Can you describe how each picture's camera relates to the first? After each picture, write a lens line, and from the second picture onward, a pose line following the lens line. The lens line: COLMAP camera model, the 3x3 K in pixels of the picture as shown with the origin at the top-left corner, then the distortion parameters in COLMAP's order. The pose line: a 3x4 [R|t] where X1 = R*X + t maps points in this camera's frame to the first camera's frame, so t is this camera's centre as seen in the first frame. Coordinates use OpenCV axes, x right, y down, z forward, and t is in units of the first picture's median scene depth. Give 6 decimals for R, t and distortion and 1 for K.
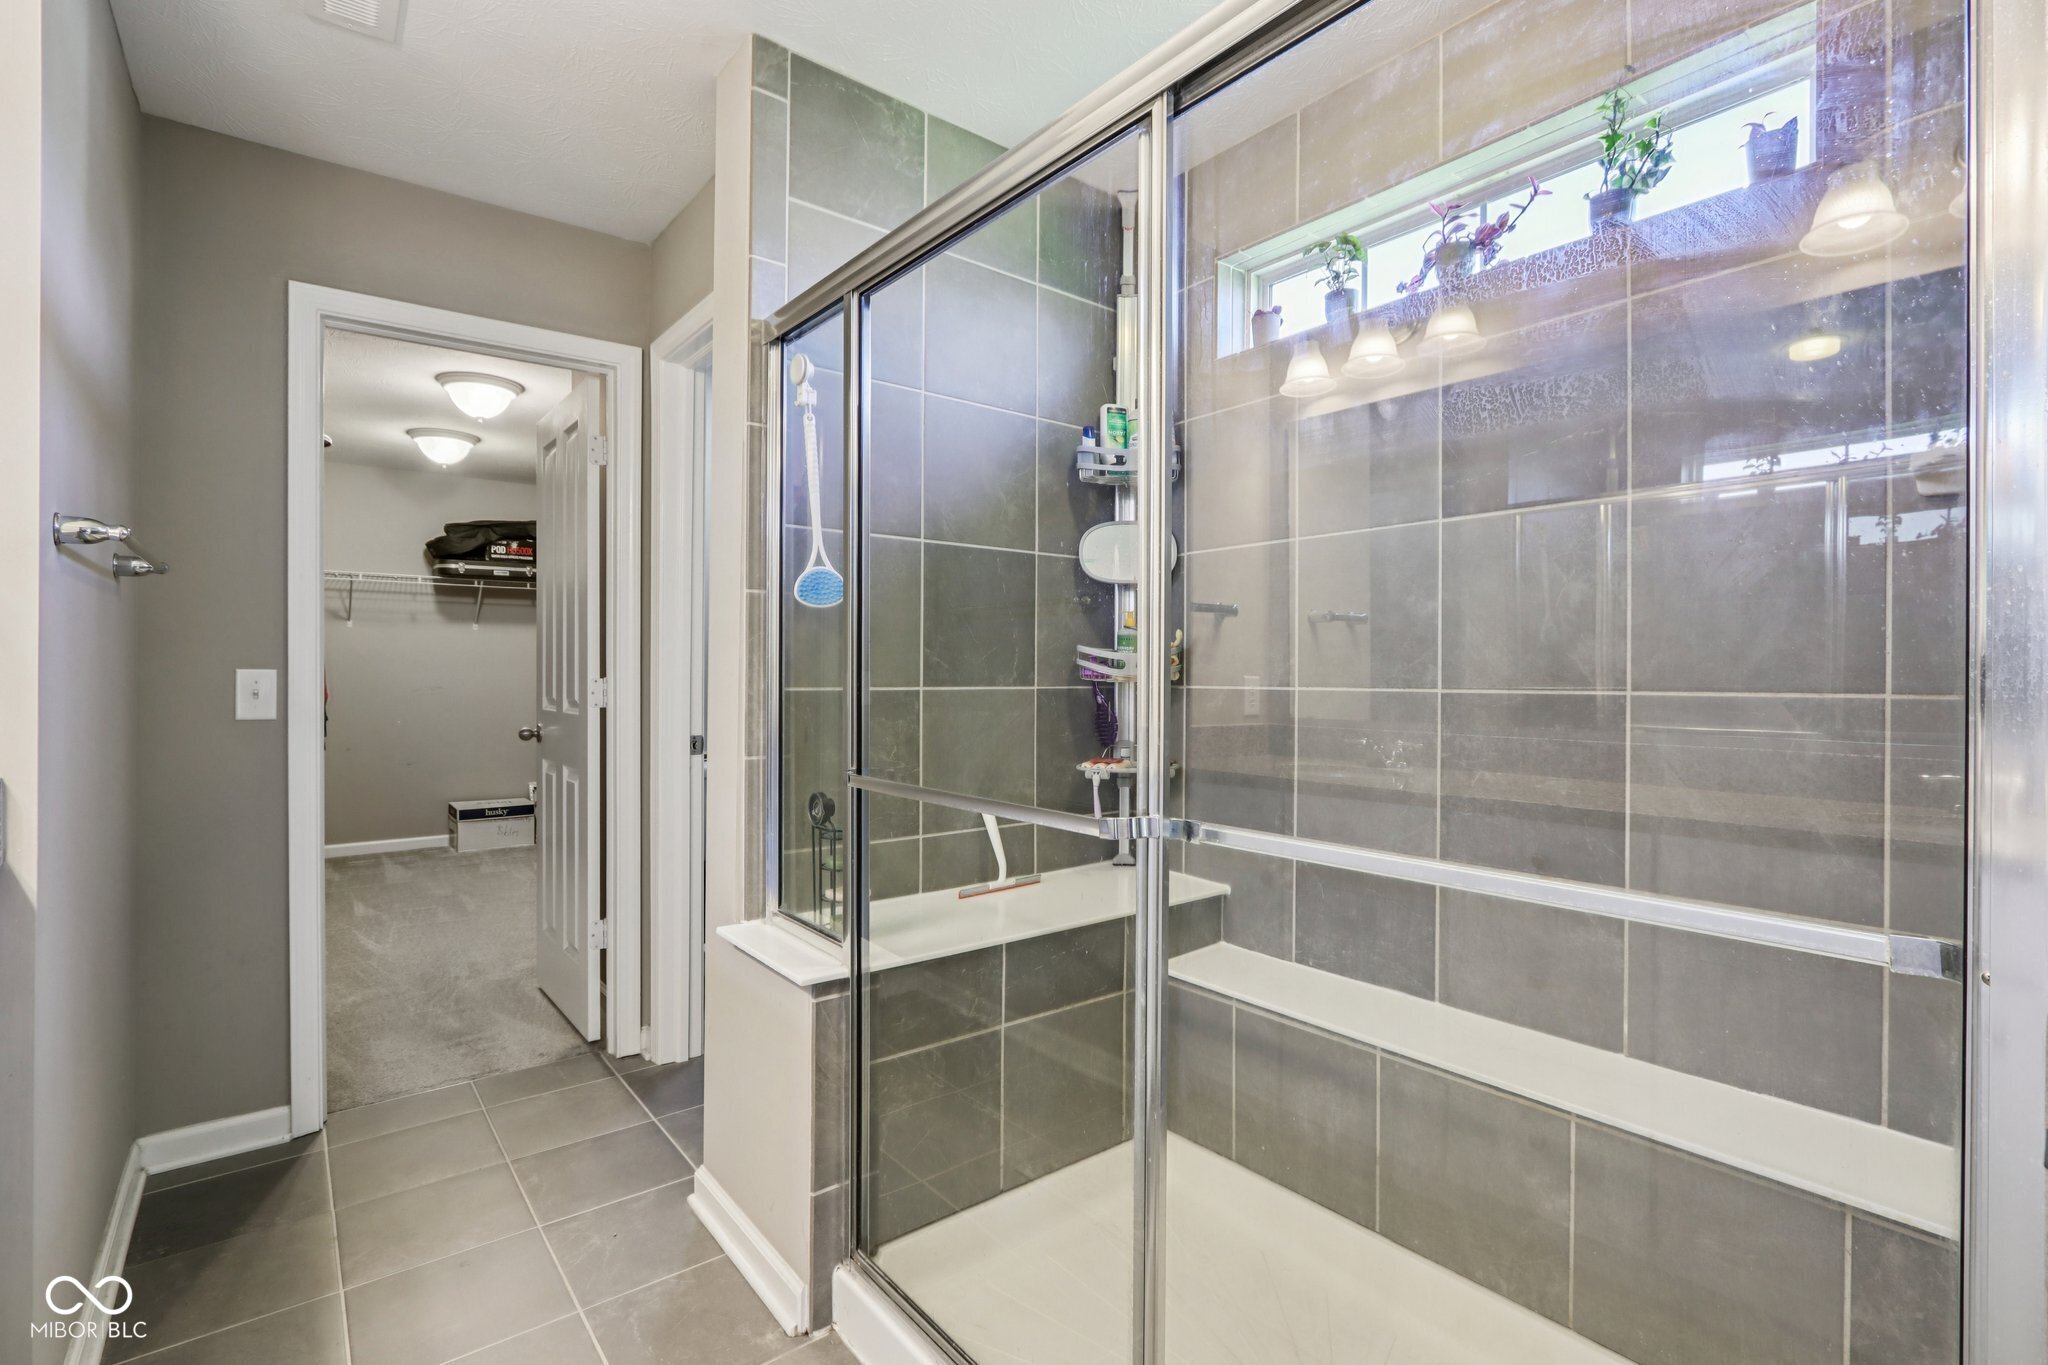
lens RADIAL K [[951.6, 0, 1024.0], [0, 951.6, 682.5], [0, 0, 1]] dist [-0.005801, 0.000283]
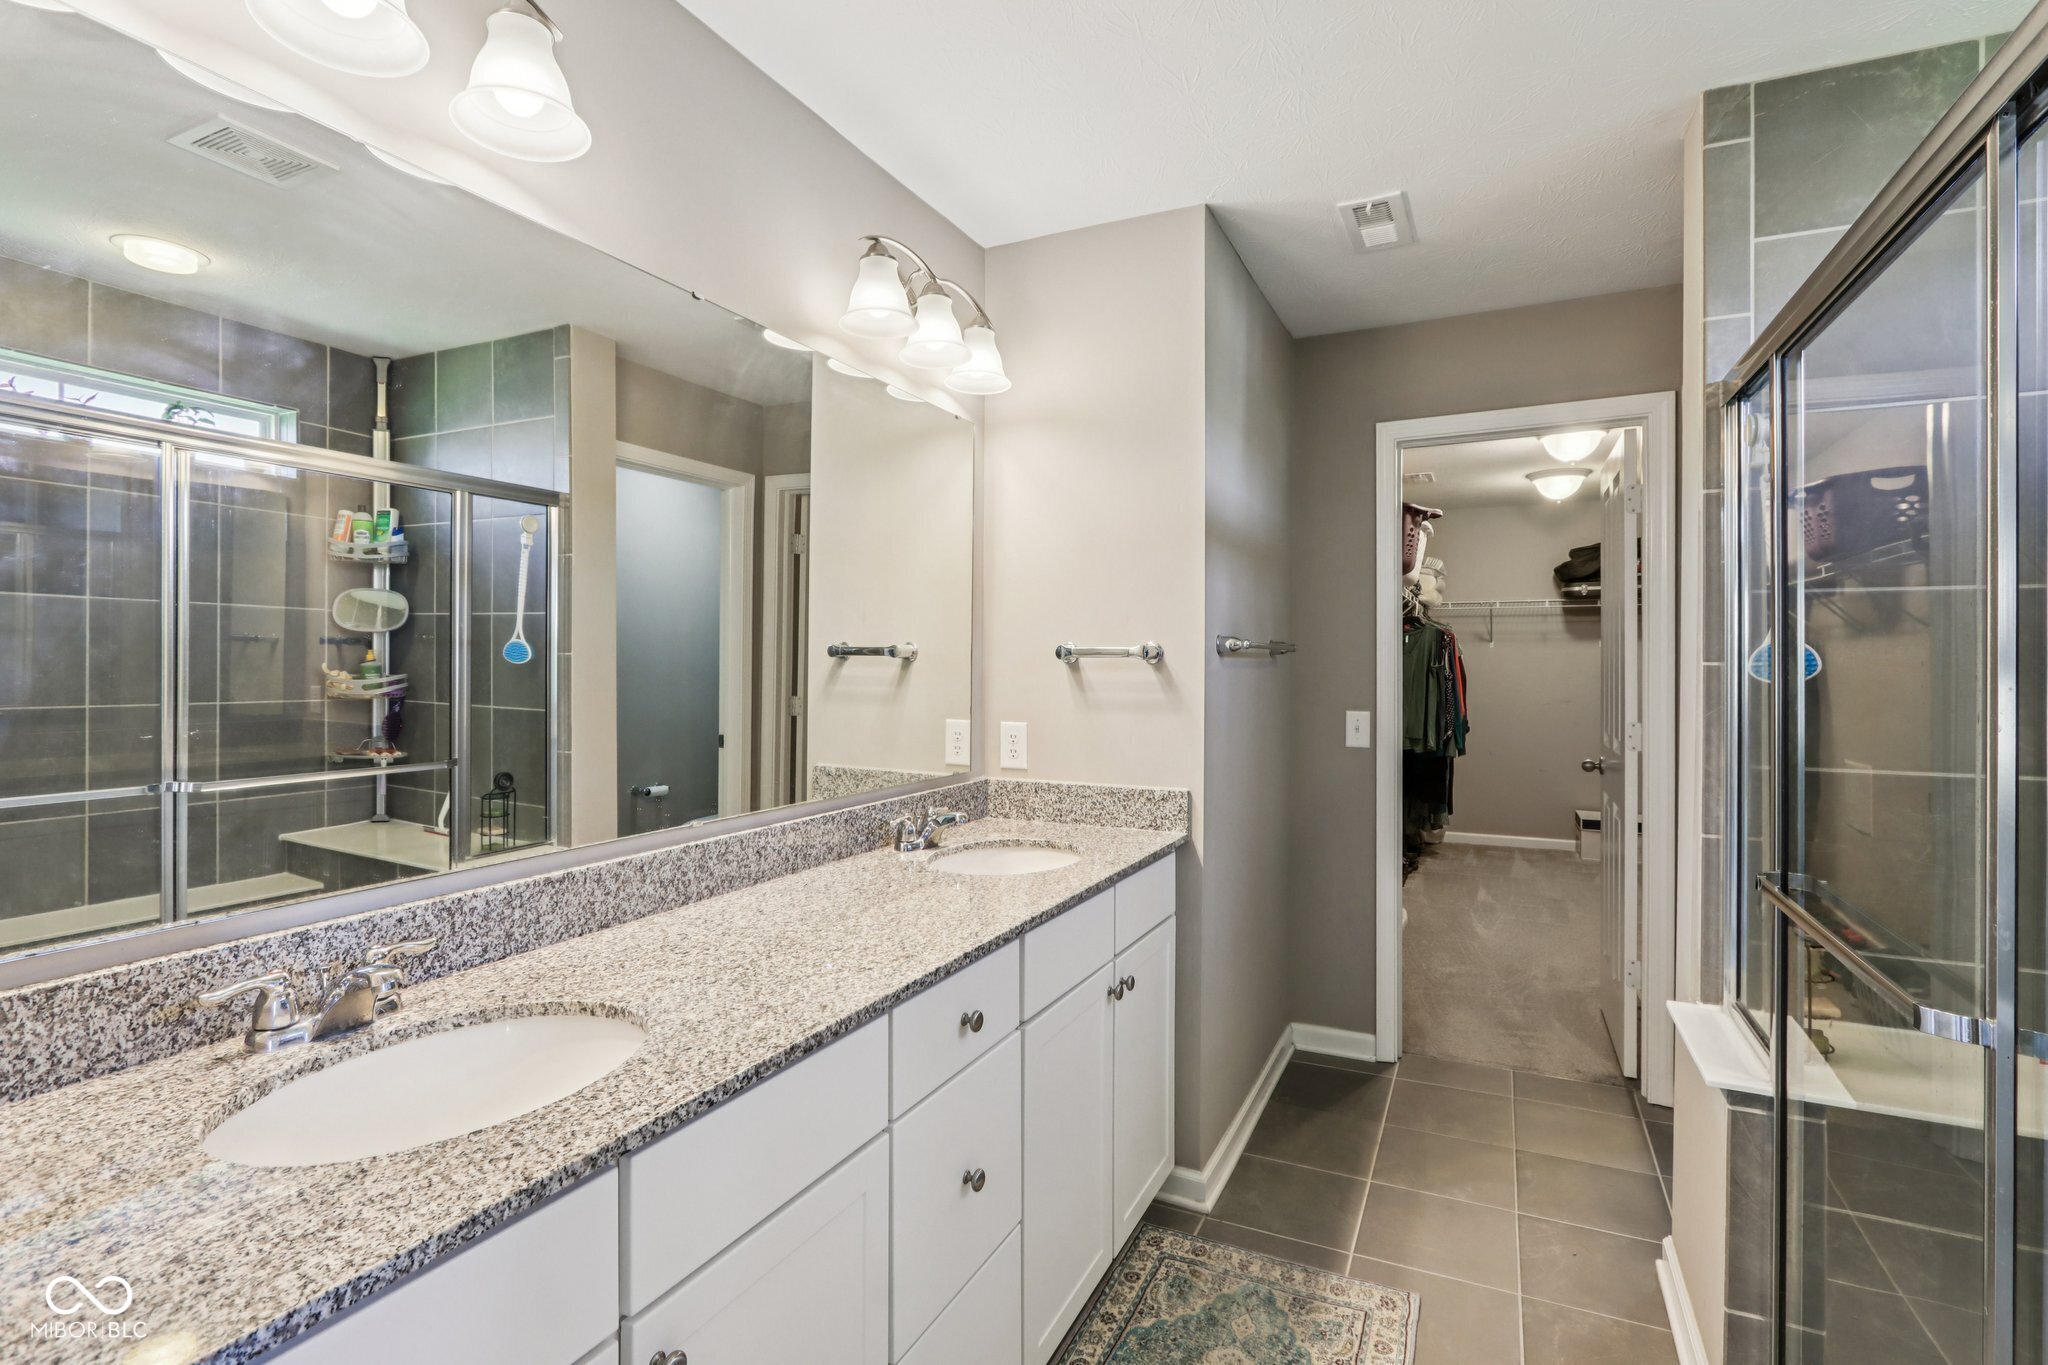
lens RADIAL K [[954.9, 0, 1029.6], [0, 954.9, 671.0], [0, 0, 1]] dist [-0.007424, -0.000157]
pose [[0.436134, 0.002193, -0.899879, 0.228375], [-0.005344, 0.999986, -0.000153, -0.068669], [0.899866, 0.004876, 0.436140, -0.033897]]
